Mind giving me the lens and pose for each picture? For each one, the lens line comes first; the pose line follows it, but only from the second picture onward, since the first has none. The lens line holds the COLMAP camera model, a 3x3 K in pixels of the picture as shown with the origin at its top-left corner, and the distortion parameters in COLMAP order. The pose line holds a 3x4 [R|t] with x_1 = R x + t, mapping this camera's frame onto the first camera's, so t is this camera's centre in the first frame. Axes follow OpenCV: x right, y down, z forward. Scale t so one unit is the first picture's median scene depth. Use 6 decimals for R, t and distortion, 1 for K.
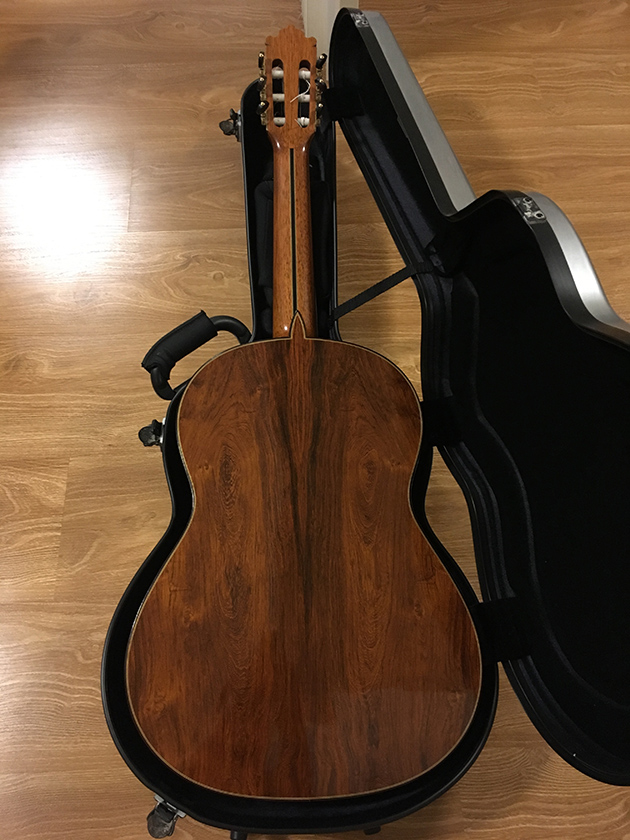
lens RADIAL K [[713.8, 0, 315.0], [0, 713.8, 420.0], [0, 0, 1]] dist [0.005084, 0.006939]
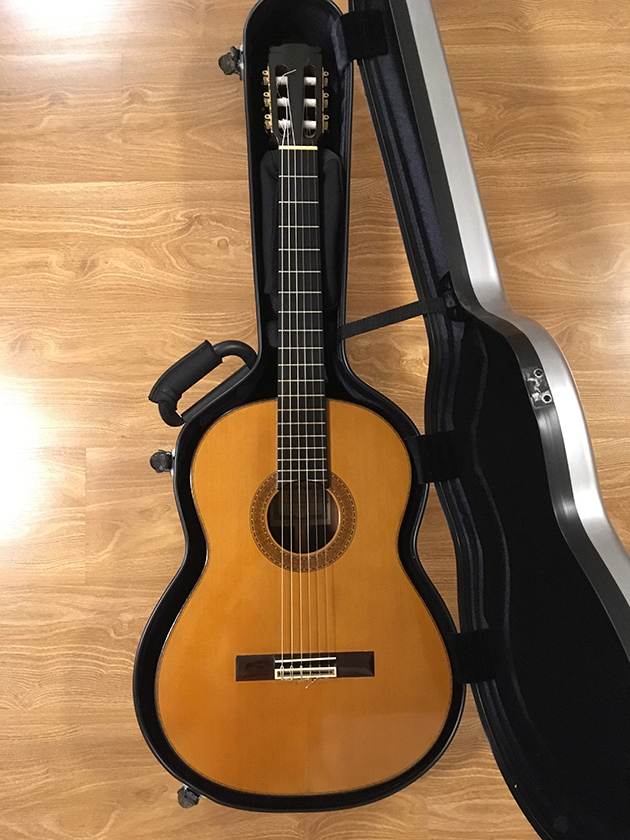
lens RADIAL K [[712.8, 0, 315.0], [0, 712.8, 420.0], [0, 0, 1]] dist [0.038659, -0.100675]
pose [[0.999396, 0.030526, -0.016602, 0.010789], [-0.022000, 0.925672, 0.377687, -0.422773], [0.026897, -0.377094, 0.925784, 0.054793]]
